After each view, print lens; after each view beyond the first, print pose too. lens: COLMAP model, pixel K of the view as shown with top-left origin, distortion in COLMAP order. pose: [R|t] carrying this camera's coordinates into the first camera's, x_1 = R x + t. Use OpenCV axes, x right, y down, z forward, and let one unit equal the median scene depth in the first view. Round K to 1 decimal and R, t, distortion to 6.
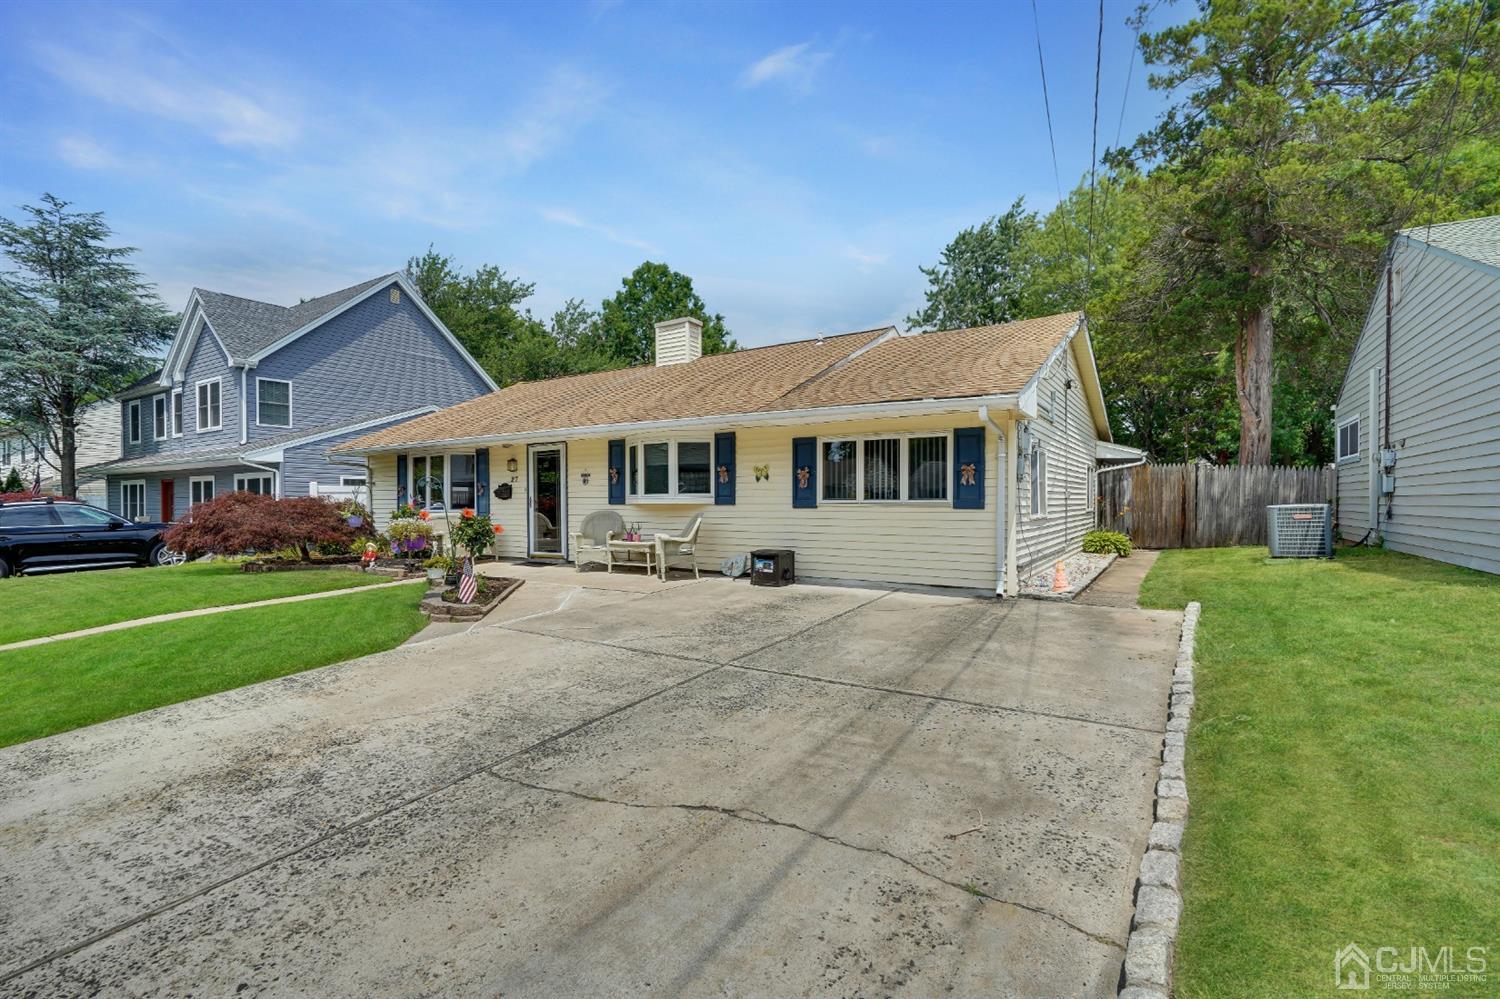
lens RADIAL K [[681.1, 0, 754.2], [0, 681.1, 507.5], [0, 0, 1]] dist [-0.004806, 0.002254]
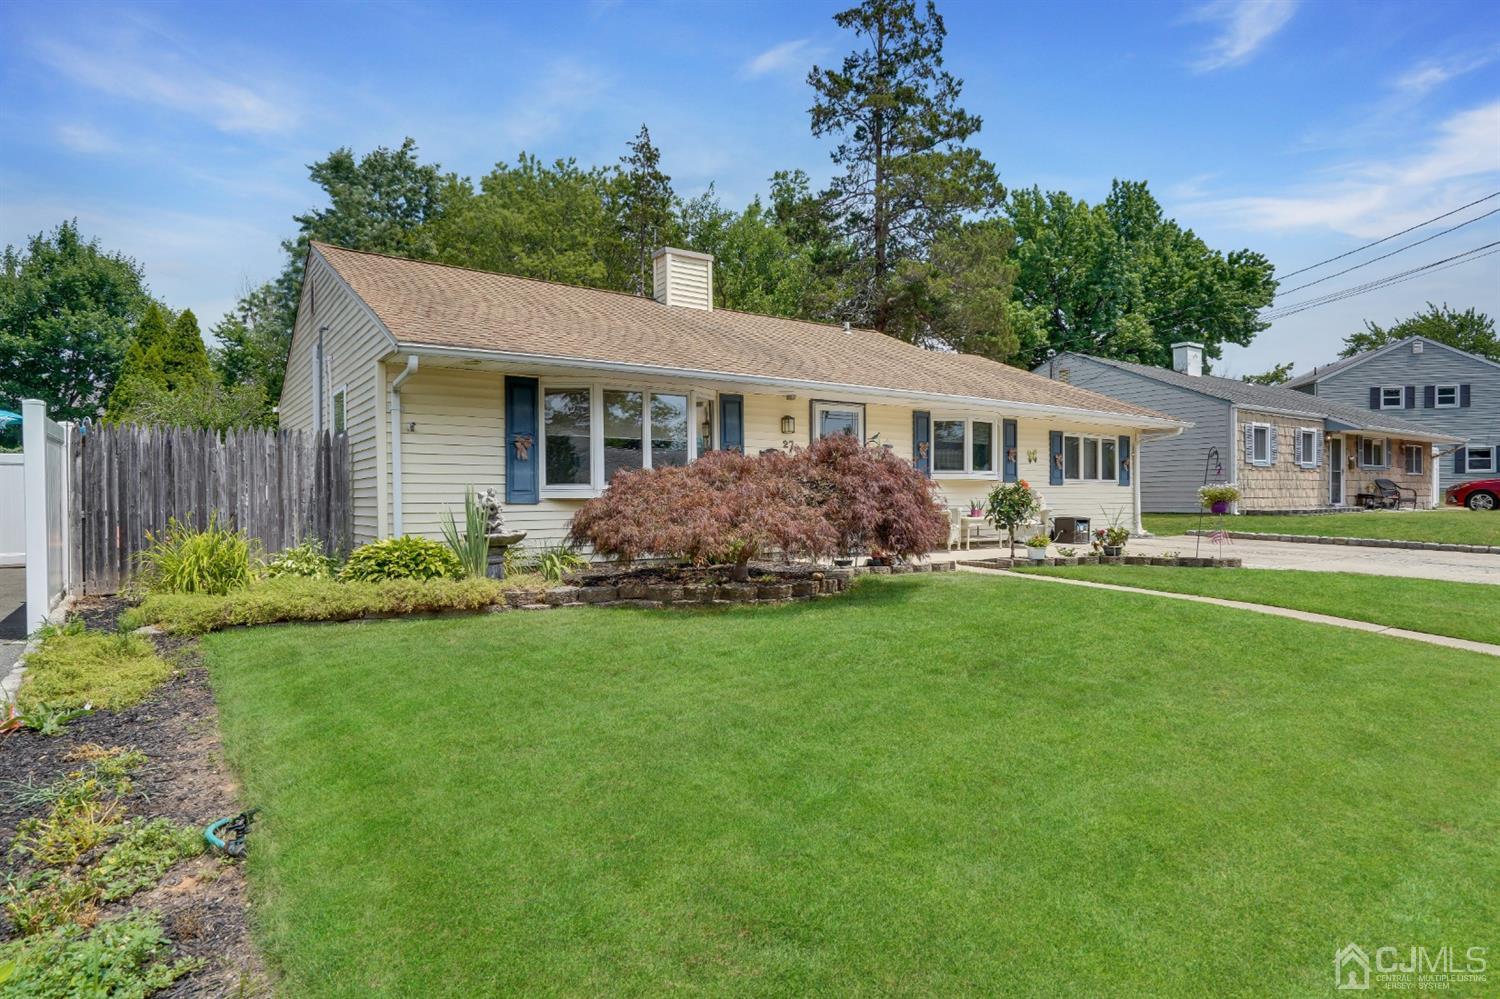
lens RADIAL K [[815.6, 0, 744.2], [0, 815.6, 503.0], [0, 0, 1]] dist [0.002329, 0.000209]
pose [[0.377121, -0.003952, 0.926155, -1.695436], [0.010968, 0.999940, -0.000199, 0.031028], [-0.926099, 0.010233, 0.377142, 1.022361]]
